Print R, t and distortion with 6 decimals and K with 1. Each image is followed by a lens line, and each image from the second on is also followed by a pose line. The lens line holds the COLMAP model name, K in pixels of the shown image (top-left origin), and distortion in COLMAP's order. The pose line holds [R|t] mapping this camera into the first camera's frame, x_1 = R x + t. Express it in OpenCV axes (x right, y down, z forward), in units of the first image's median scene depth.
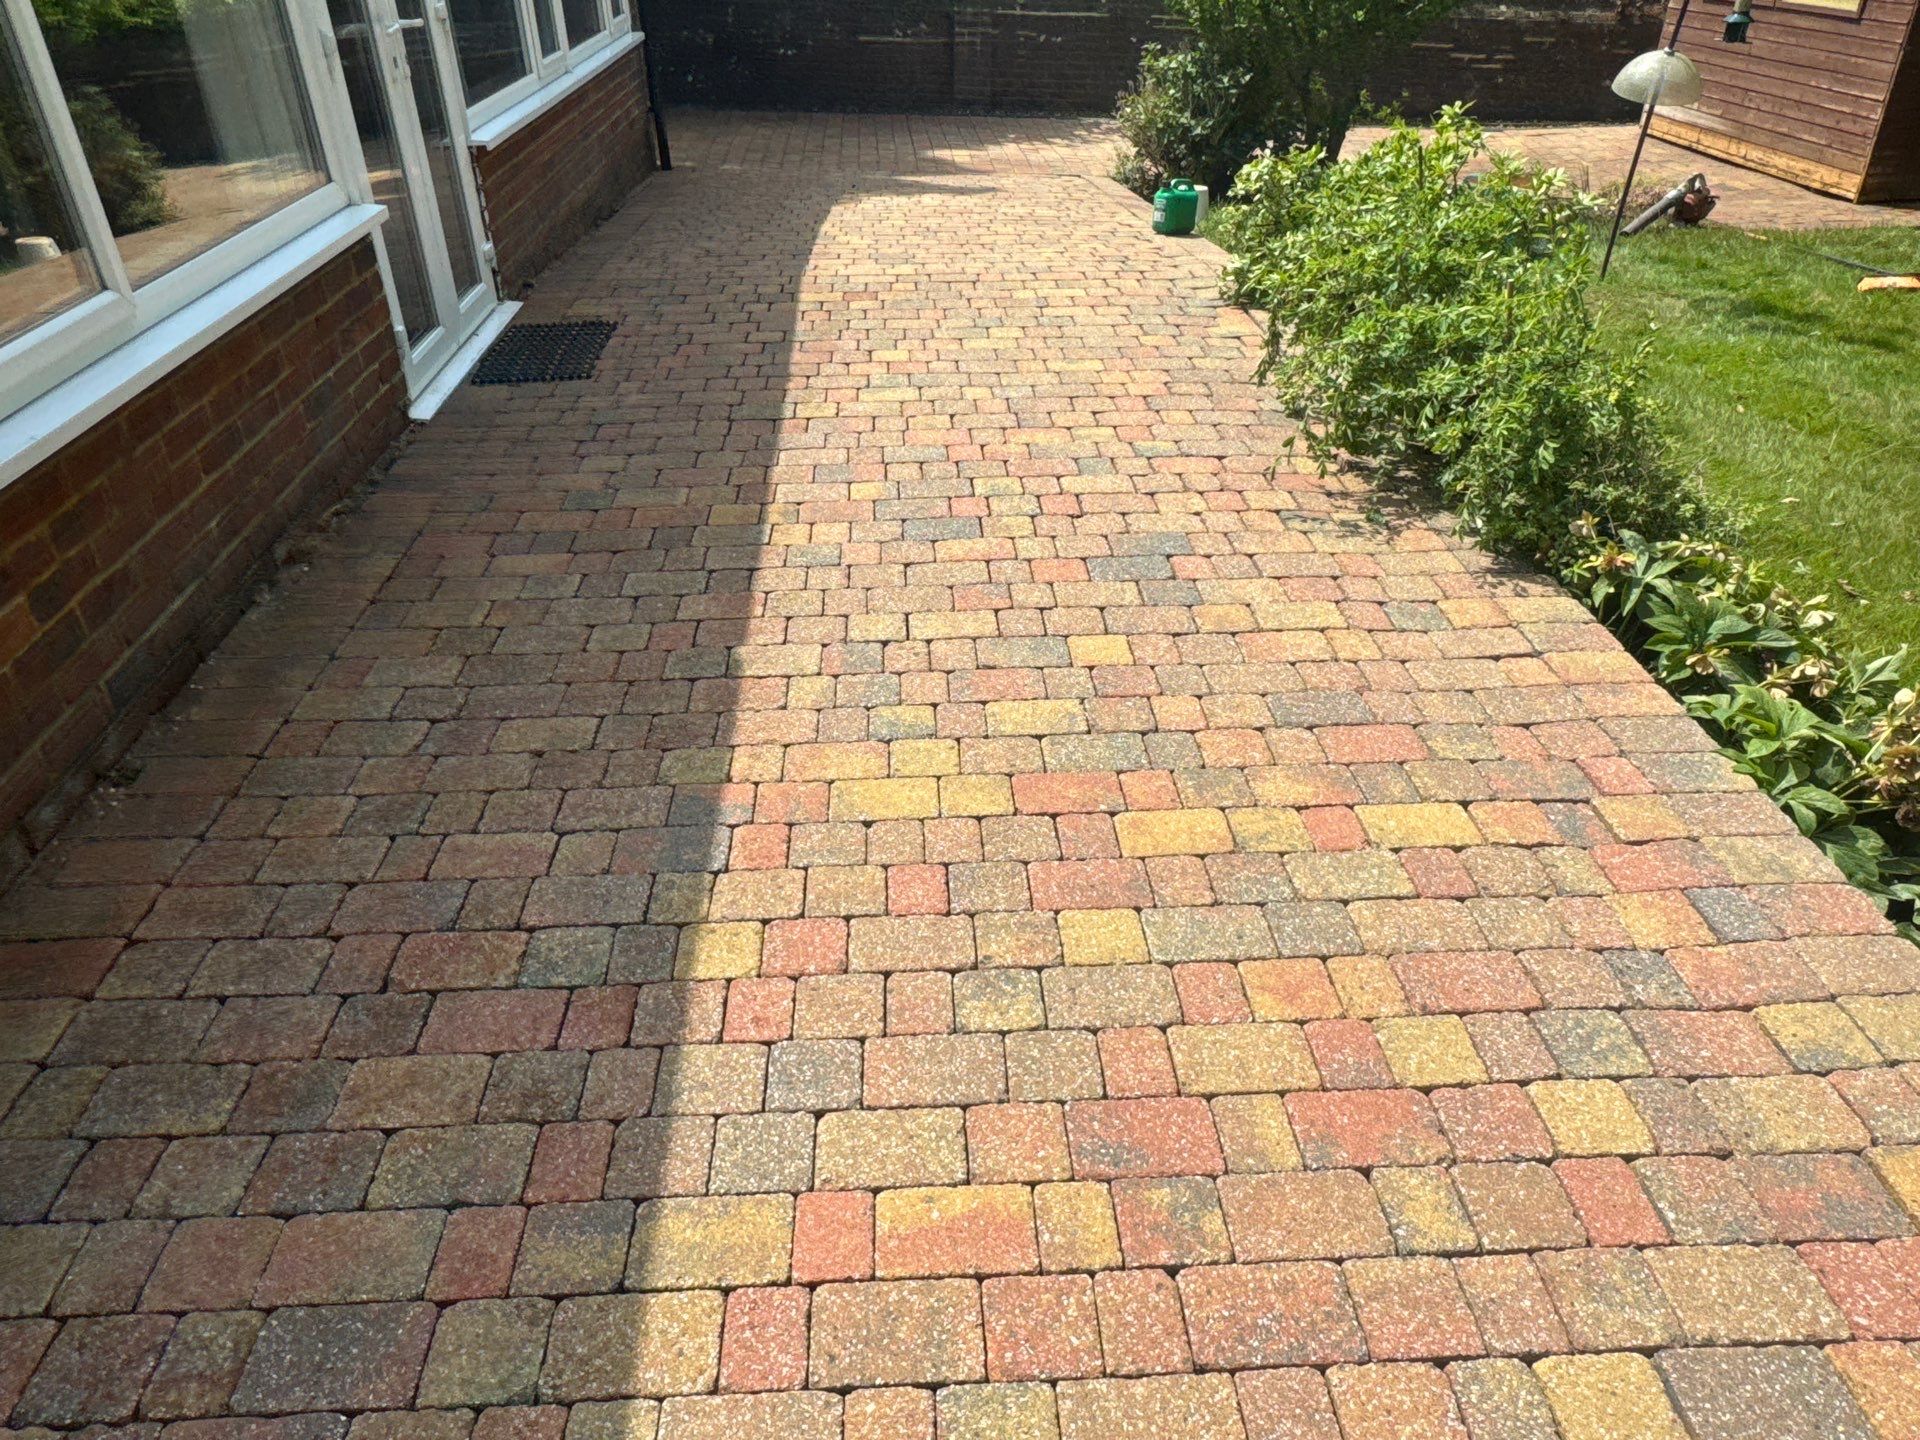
lens RADIAL K [[1335.6, 0, 966.2], [0, 1335.6, 710.7], [0, 0, 1]] dist [0.050693, -0.062448]
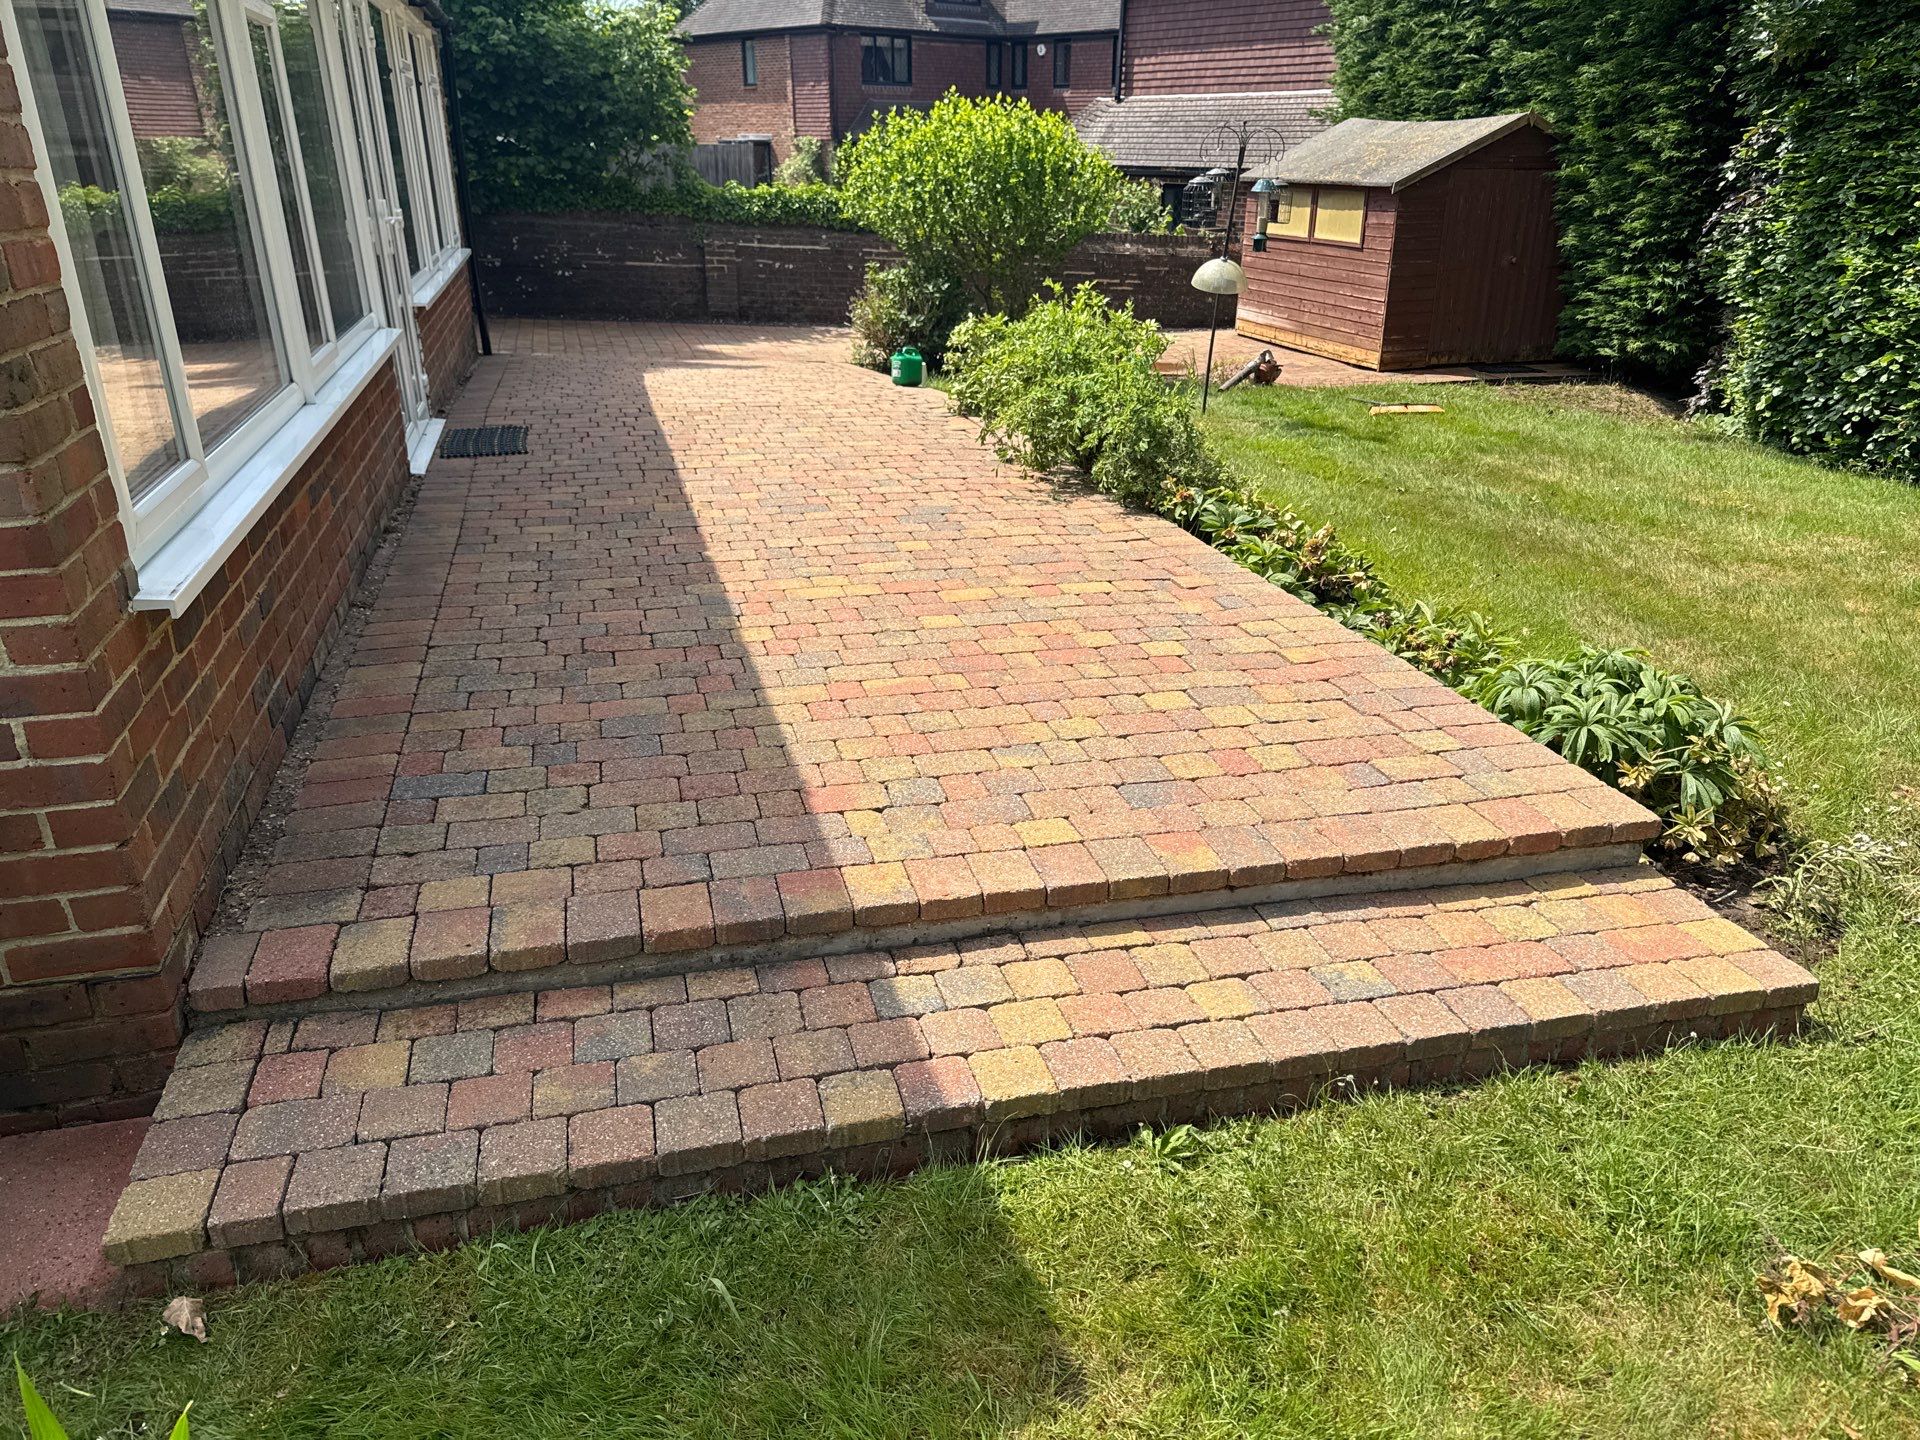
lens RADIAL K [[1335.6, 0, 974.4], [0, 1335.6, 725.9], [0, 0, 1]] dist [0.050693, -0.062448]
pose [[0.976405, -0.066825, 0.205348, -0.109836], [0.096744, 0.985514, -0.139296, 0.245953], [-0.193065, 0.155876, 0.968725, -0.378661]]
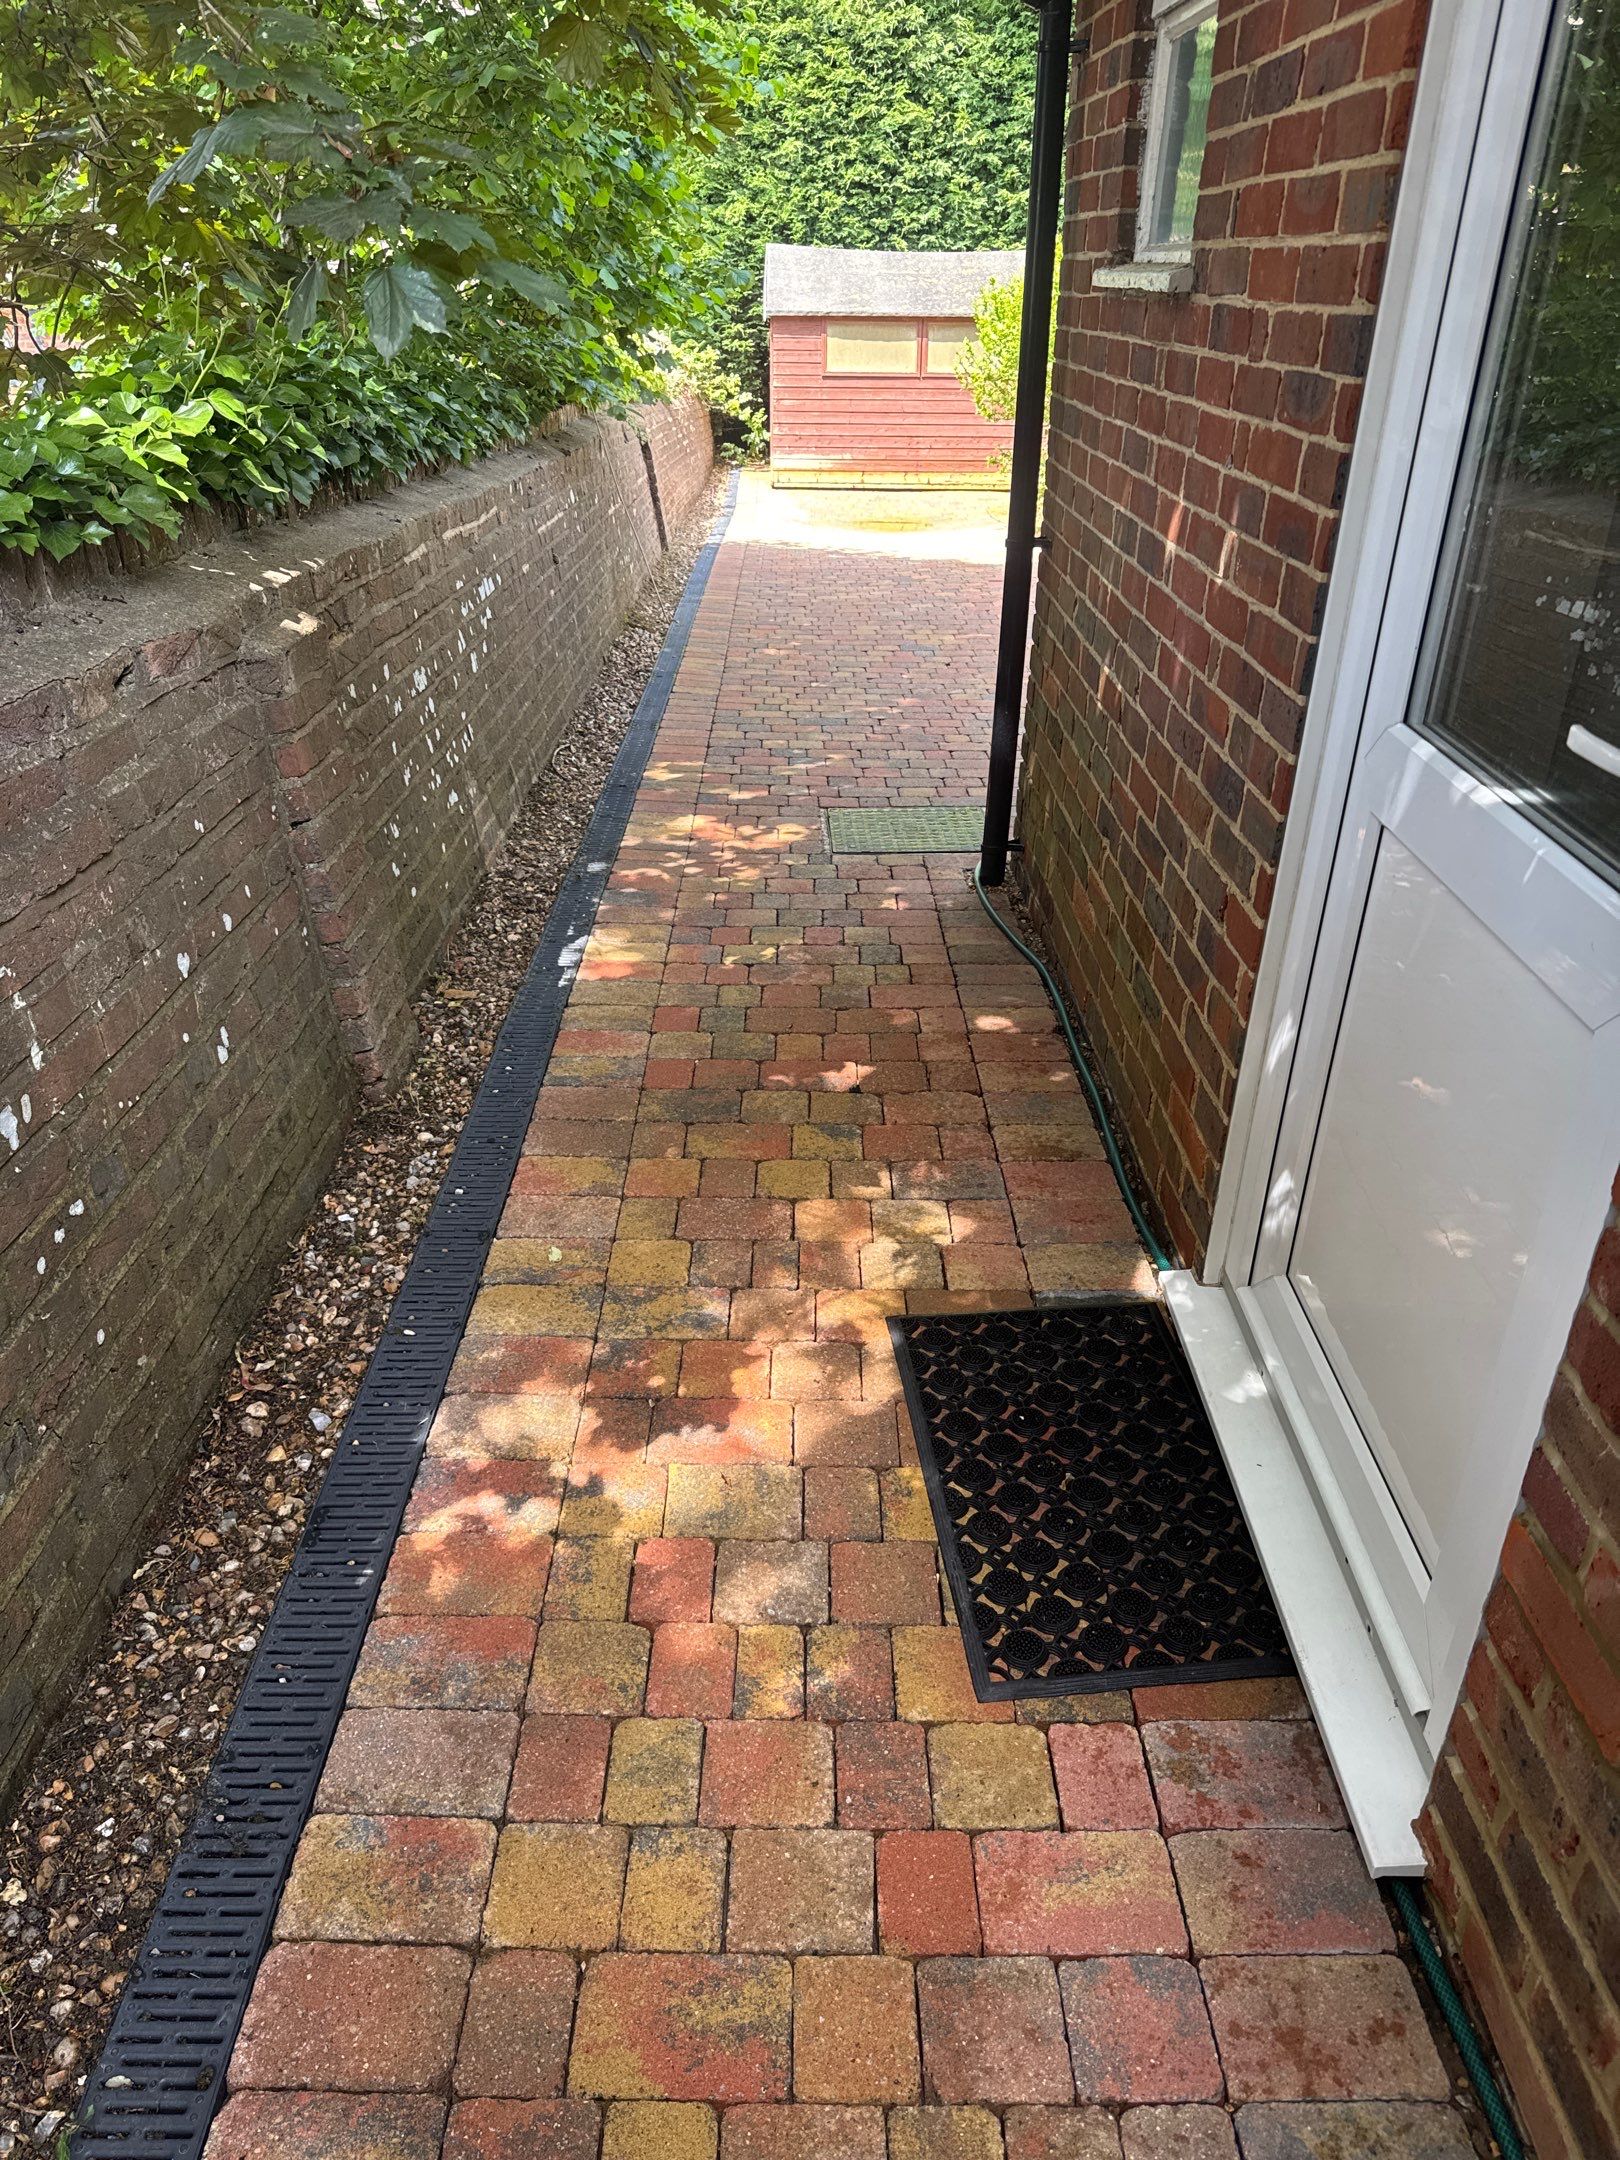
lens RADIAL K [[1502.5, 0, 807.2], [0, 1502.5, 1081.6], [0, 0, 1]] dist [0.050693, -0.062448]
pose [[0.053744, -0.455918, 0.888397, -2.134408], [0.511289, 0.776774, 0.367704, -1.108576], [-0.857727, 0.434466, 0.274853, 1.846577]]
